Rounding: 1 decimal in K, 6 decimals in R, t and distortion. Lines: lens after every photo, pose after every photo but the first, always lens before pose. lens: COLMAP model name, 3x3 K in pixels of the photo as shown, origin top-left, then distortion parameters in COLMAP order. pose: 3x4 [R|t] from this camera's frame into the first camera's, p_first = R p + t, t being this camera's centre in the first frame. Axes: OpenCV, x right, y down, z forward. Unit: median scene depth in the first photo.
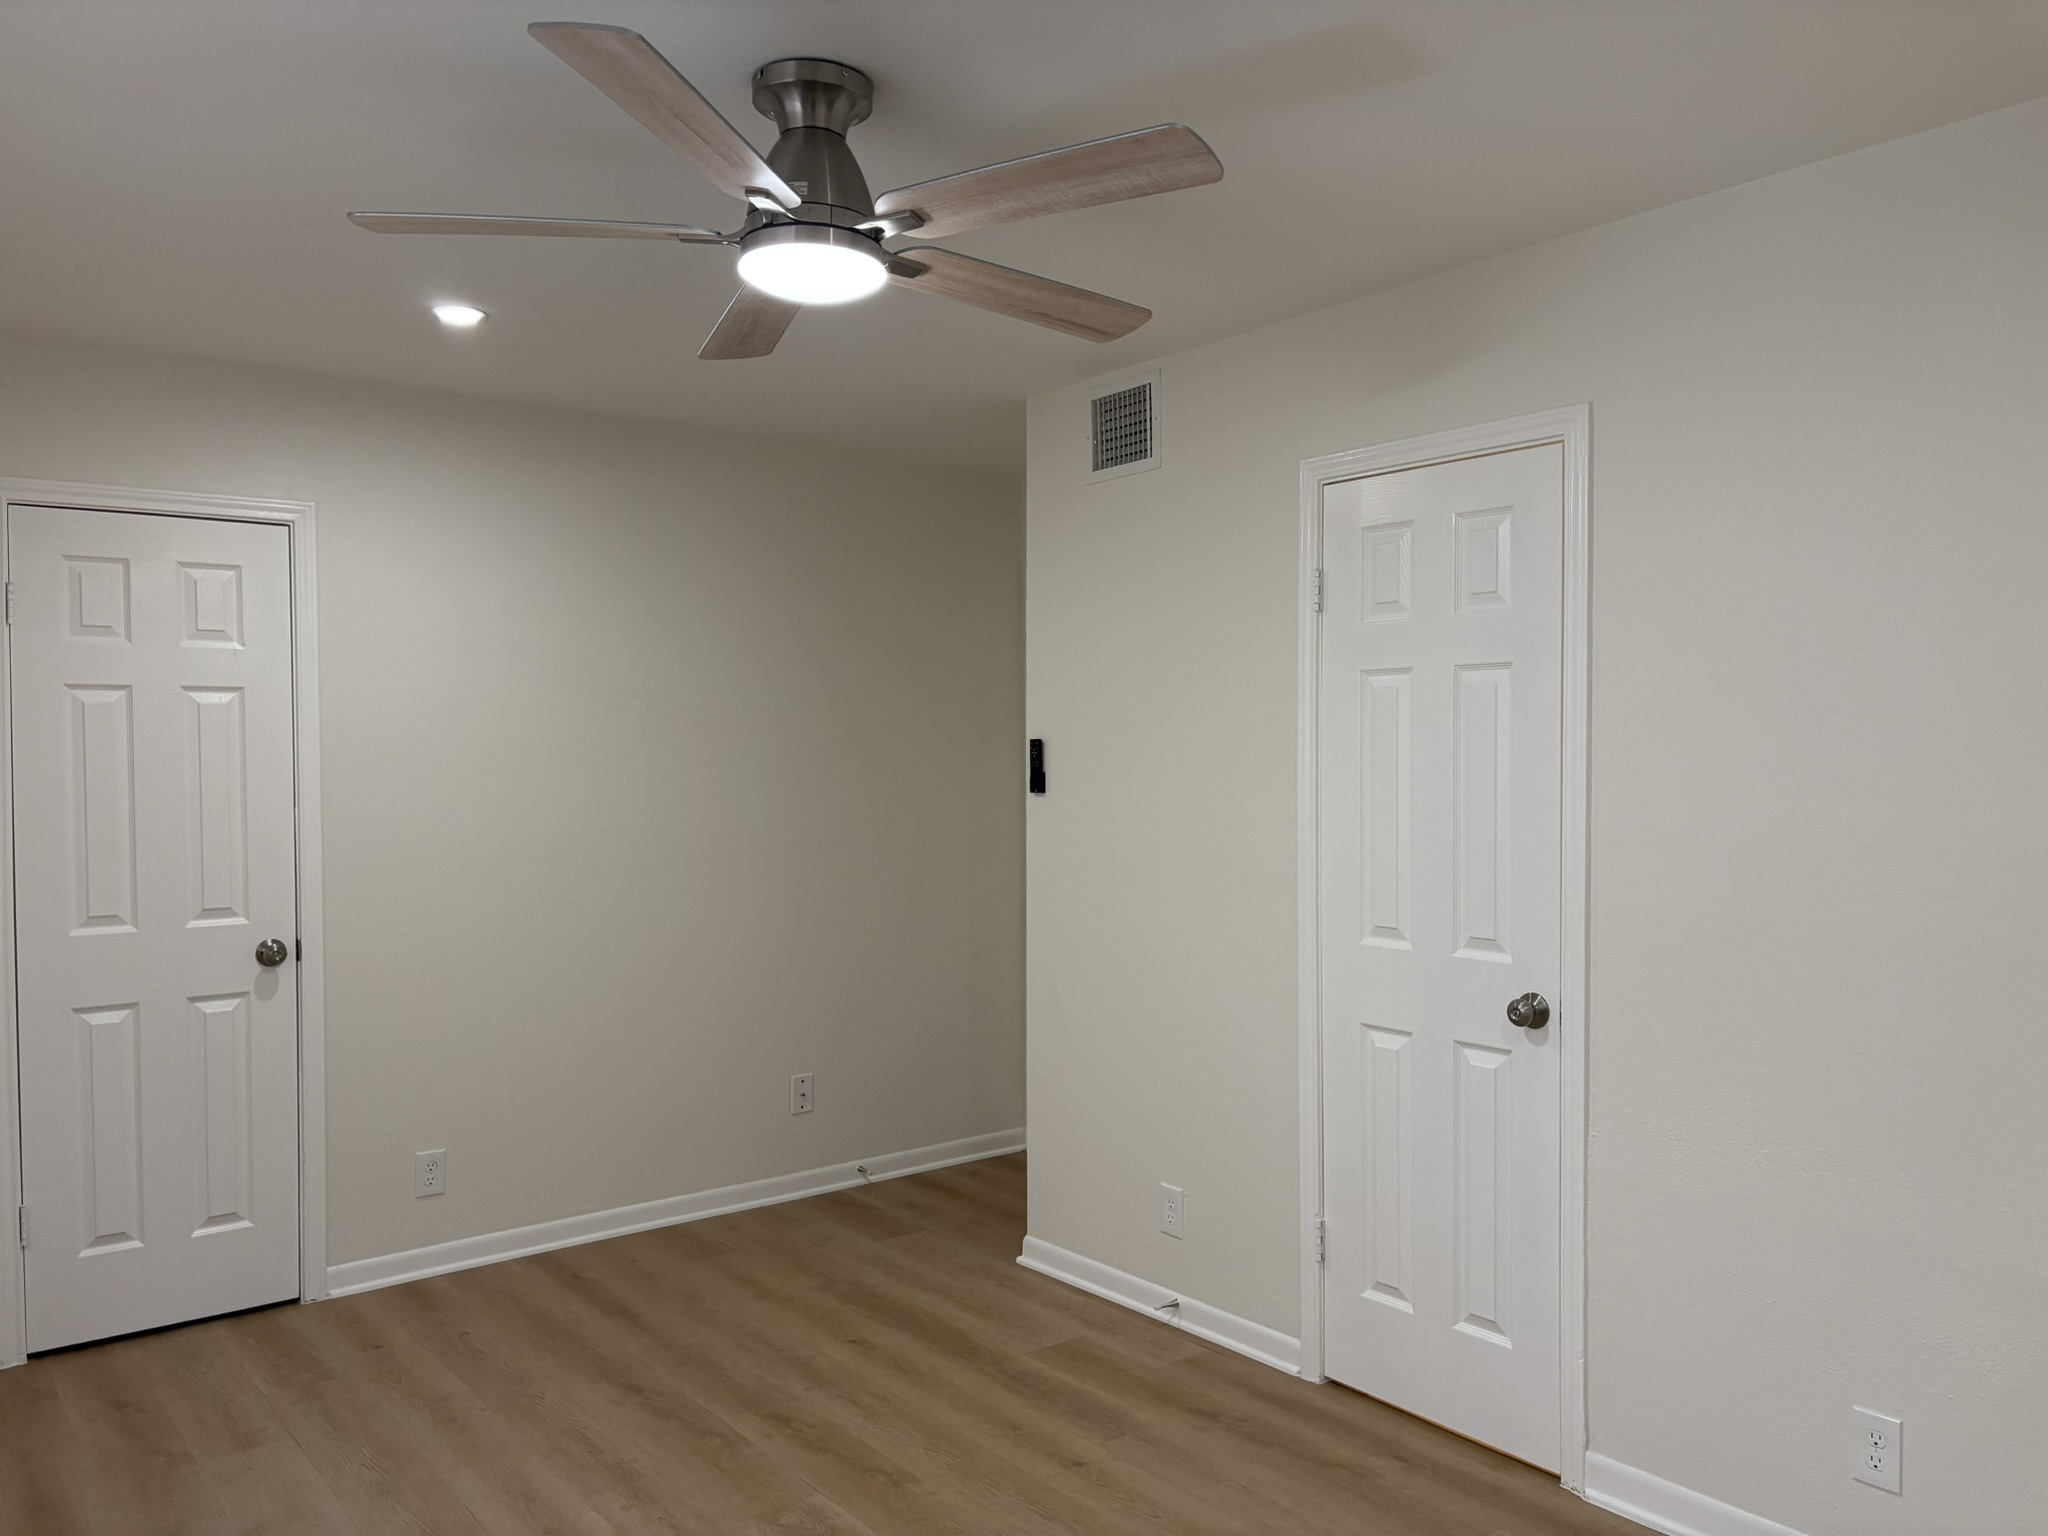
lens RADIAL K [[1554.3, 0, 1054.0], [0, 1554.3, 800.8], [0, 0, 1]] dist [0.052042, -0.047962]
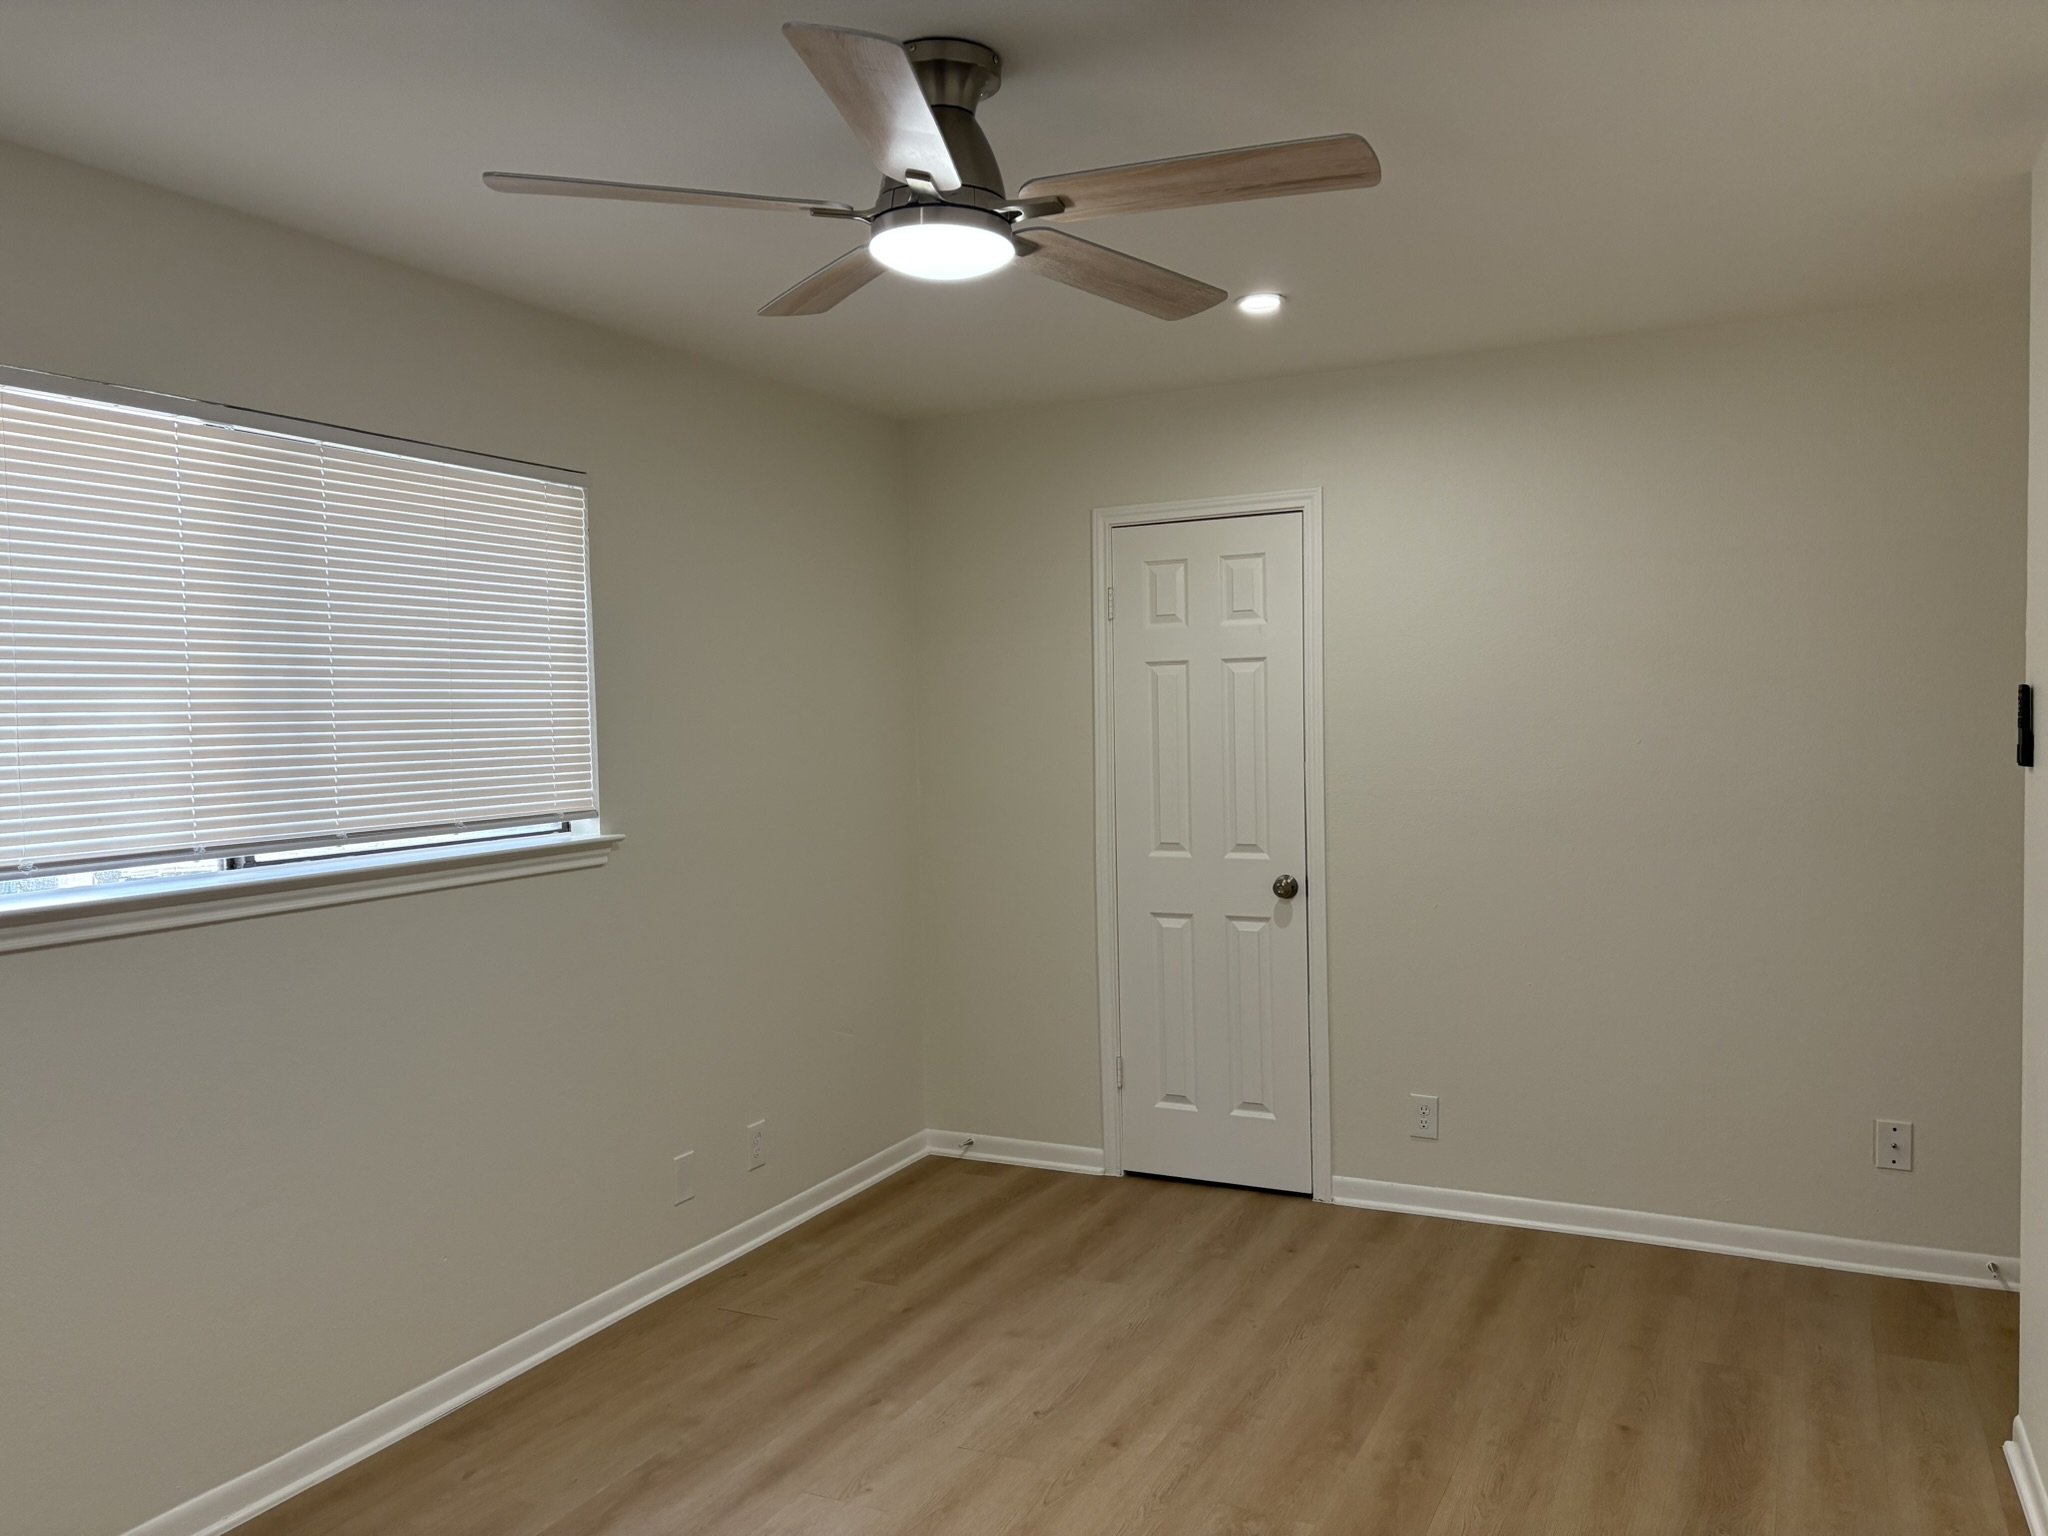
lens RADIAL K [[1554.3, 0, 1050.1], [0, 1554.3, 770.5], [0, 0, 1]] dist [0.052042, -0.047962]
pose [[0.423646, 0.029030, -0.905363, 0.468408], [-0.015856, 0.999571, 0.024632, -0.014189], [0.905689, 0.003920, 0.423924, 0.366606]]
